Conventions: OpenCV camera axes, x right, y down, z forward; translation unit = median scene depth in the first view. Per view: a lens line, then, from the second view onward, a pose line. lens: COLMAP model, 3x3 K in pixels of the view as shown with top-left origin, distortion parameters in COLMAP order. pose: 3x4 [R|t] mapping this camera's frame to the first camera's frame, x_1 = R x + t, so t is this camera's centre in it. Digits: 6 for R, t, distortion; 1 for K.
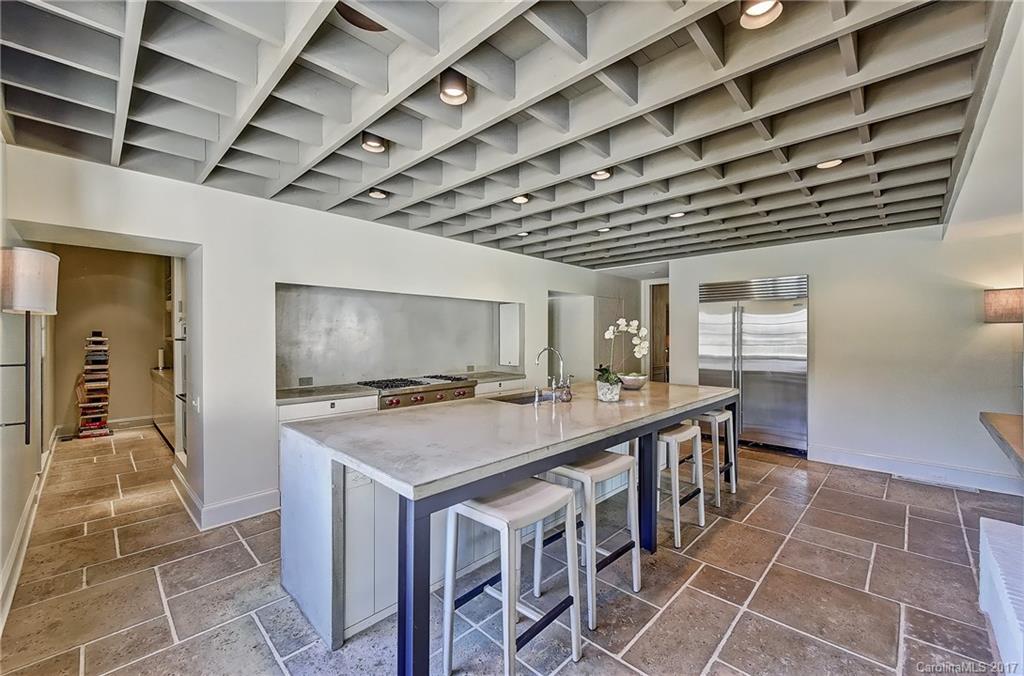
lens RADIAL K [[410.1, 0, 515.8], [0, 410.1, 336.6], [0, 0, 1]] dist [0.000661, -0.000251]
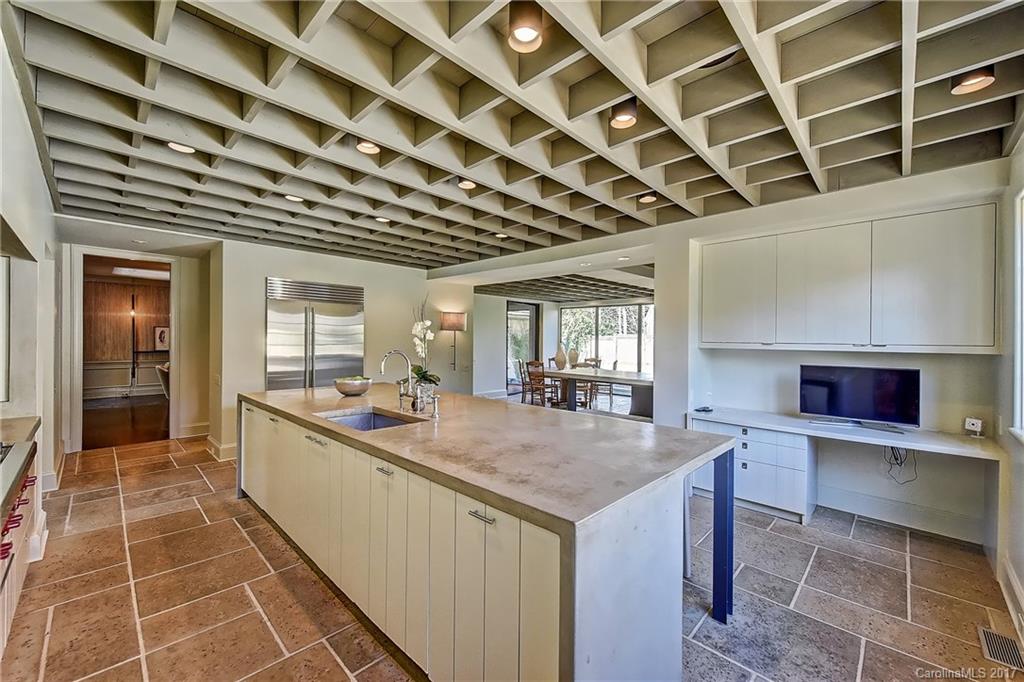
lens RADIAL K [[409.1, 0, 517.5], [0, 409.1, 336.7], [0, 0, 1]] dist [0.002621, 0.000136]
pose [[-0.013869, 0.002542, 0.999901, -0.480920], [-0.010125, 0.999945, -0.002683, -0.002106], [-0.999853, -0.010161, -0.013843, 0.504540]]
